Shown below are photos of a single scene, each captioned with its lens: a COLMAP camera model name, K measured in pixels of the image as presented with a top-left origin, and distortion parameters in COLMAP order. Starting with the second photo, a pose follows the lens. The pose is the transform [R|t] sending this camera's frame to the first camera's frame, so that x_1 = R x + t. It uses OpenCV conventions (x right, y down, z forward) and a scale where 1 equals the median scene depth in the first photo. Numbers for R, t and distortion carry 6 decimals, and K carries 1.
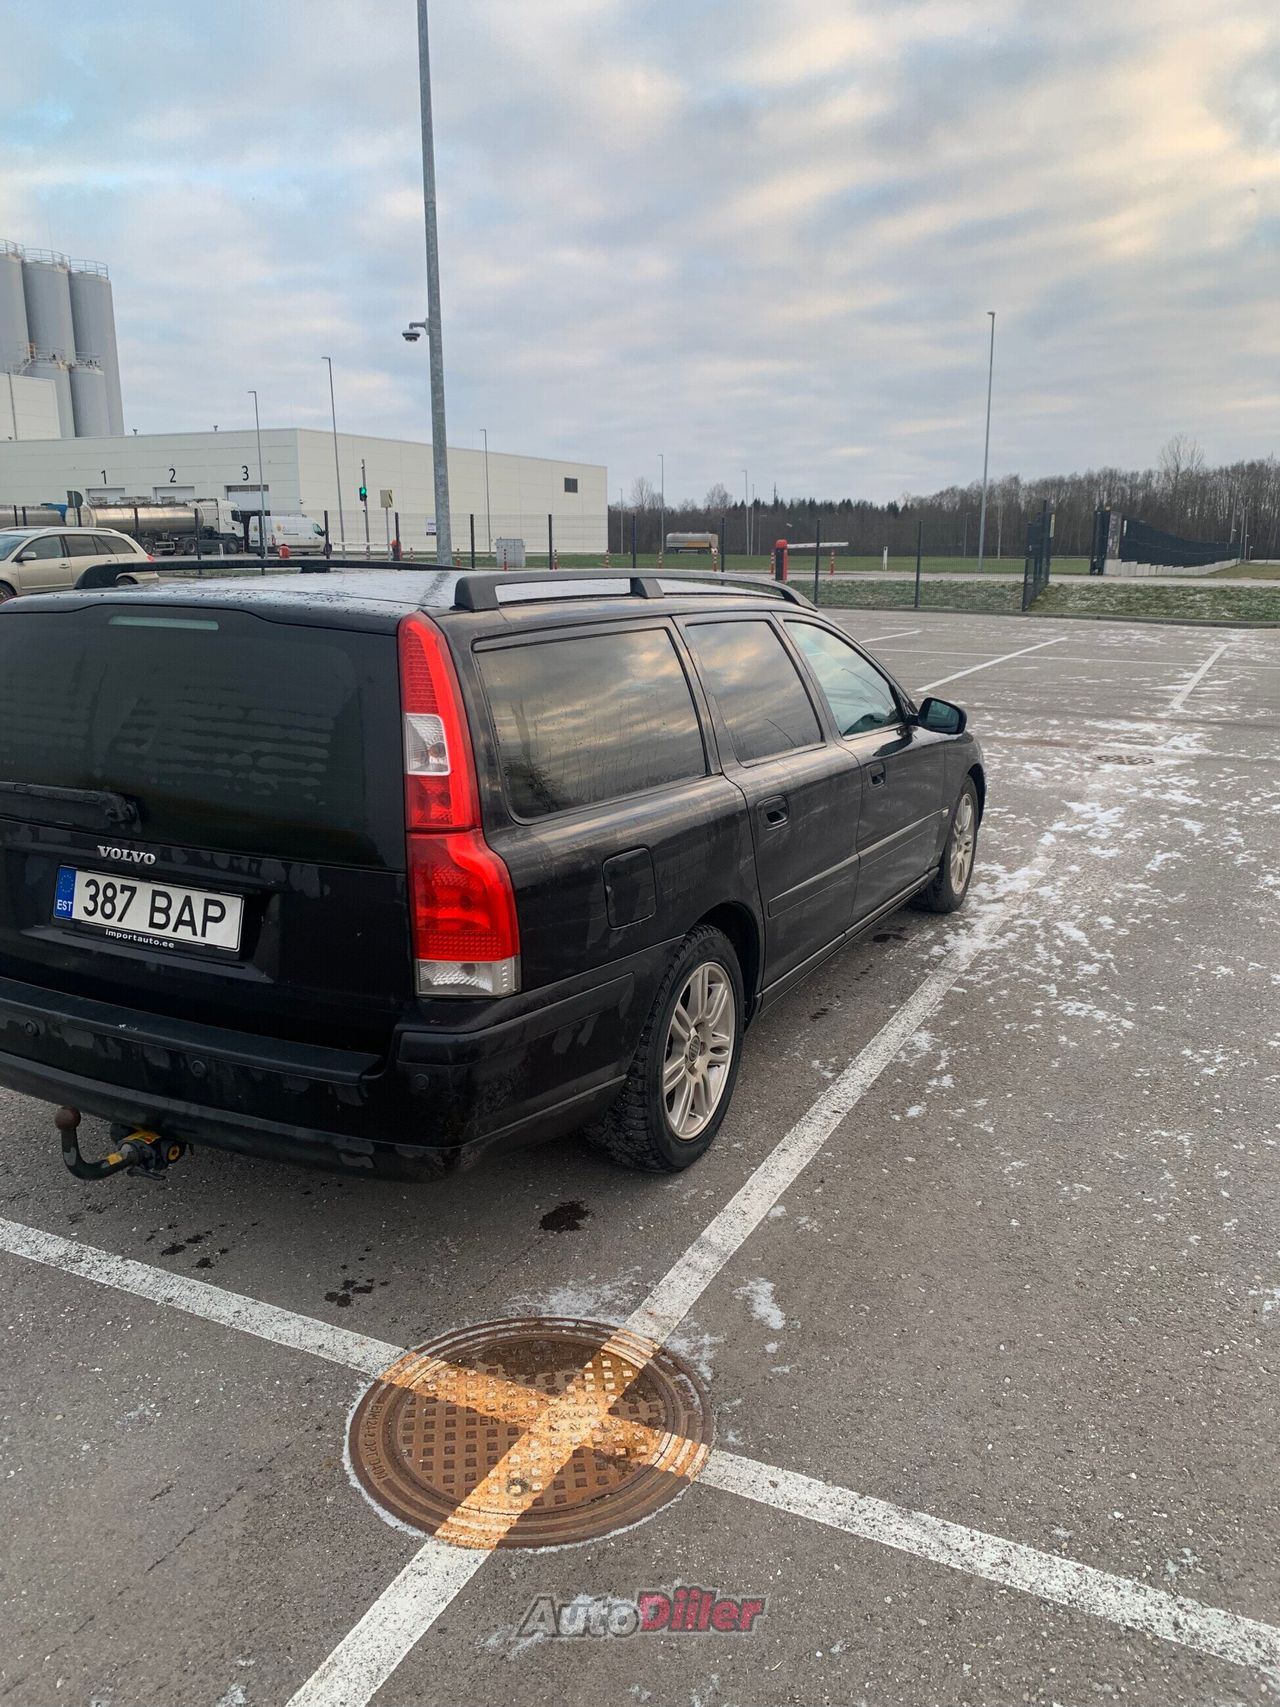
lens RADIAL K [[1343.5, 0, 659.6], [0, 1343.5, 790.5], [0, 0, 1]] dist [0.009003, 0.000200]
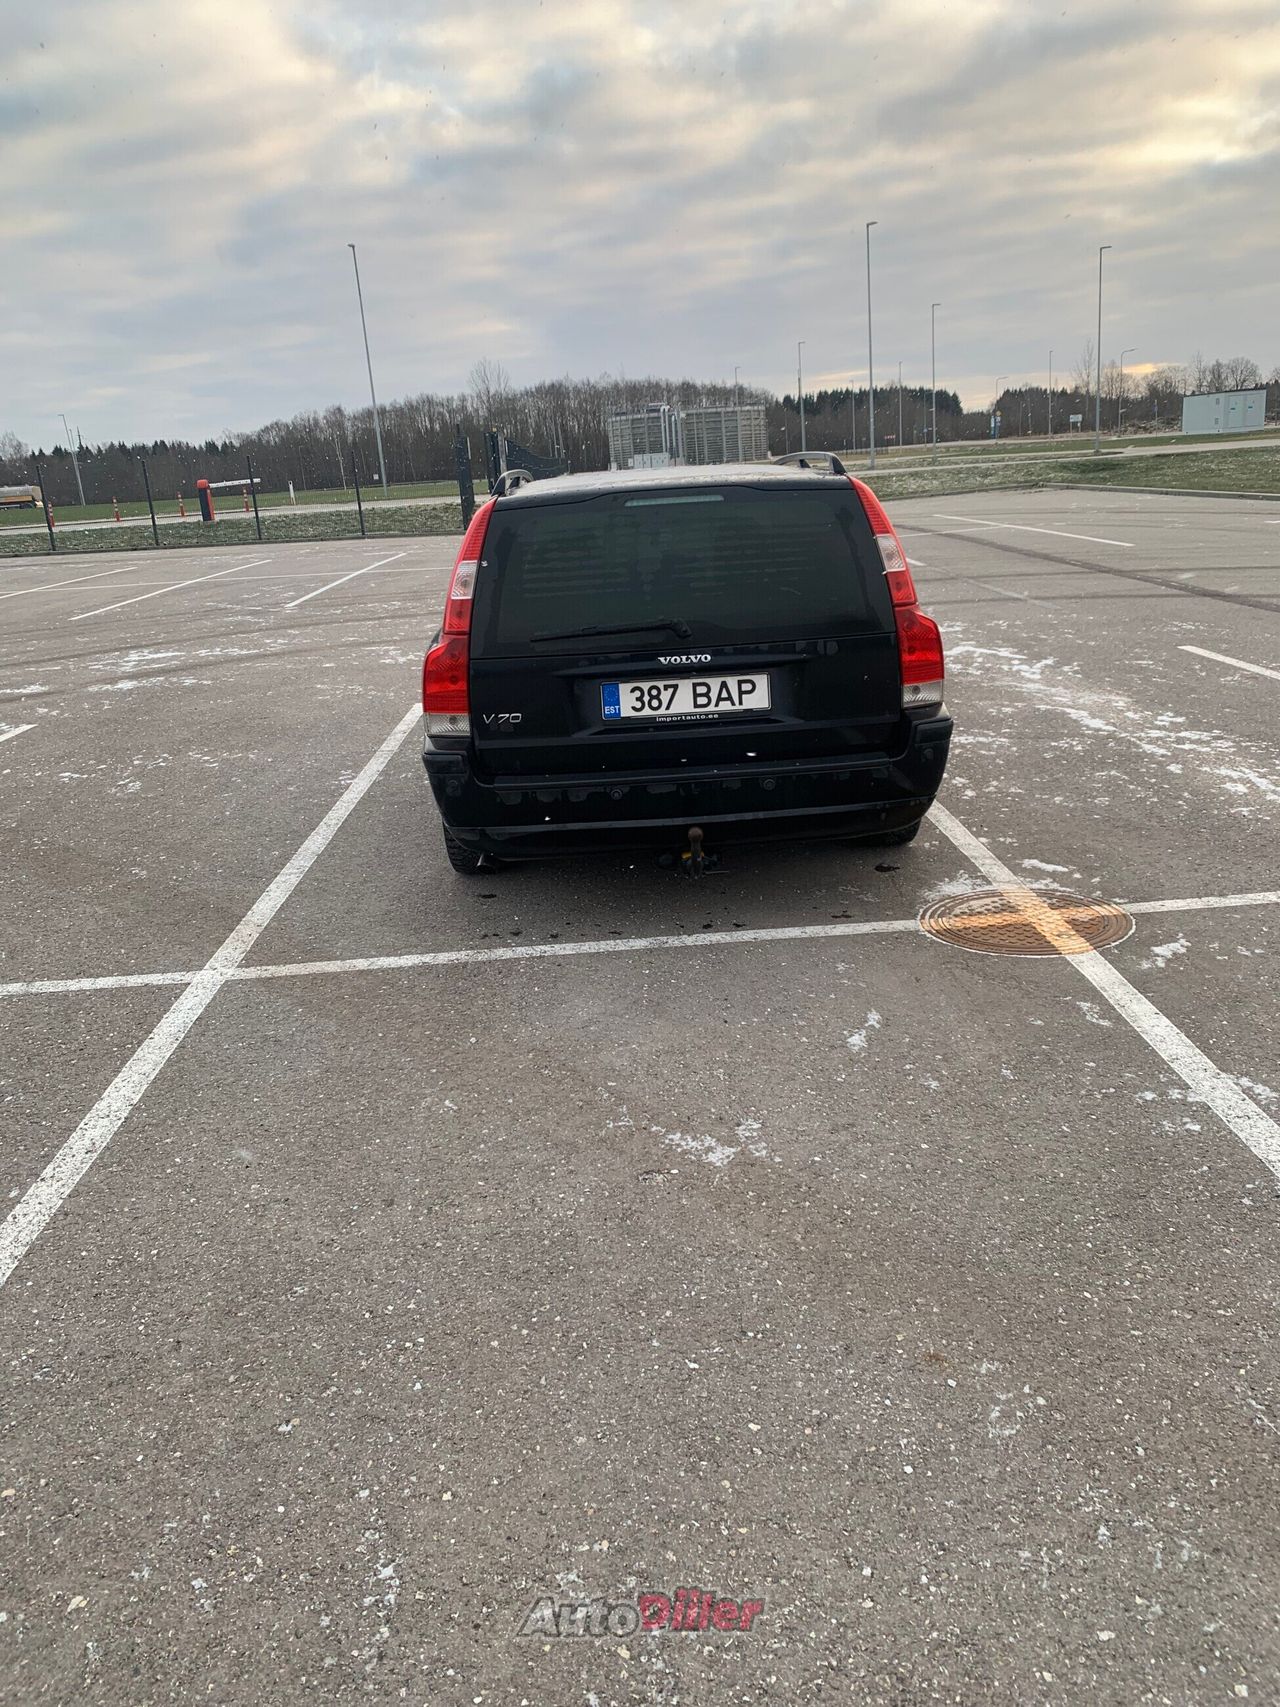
lens RADIAL K [[1332.4, 0, 643.5], [0, 1332.4, 796.8], [0, 0, 1]] dist [0.020584, -0.002757]
pose [[0.884566, -0.179484, 0.430498, -0.756903], [0.156264, 0.983694, 0.089040, 0.040050], [-0.439459, -0.011490, 0.898189, -0.219497]]
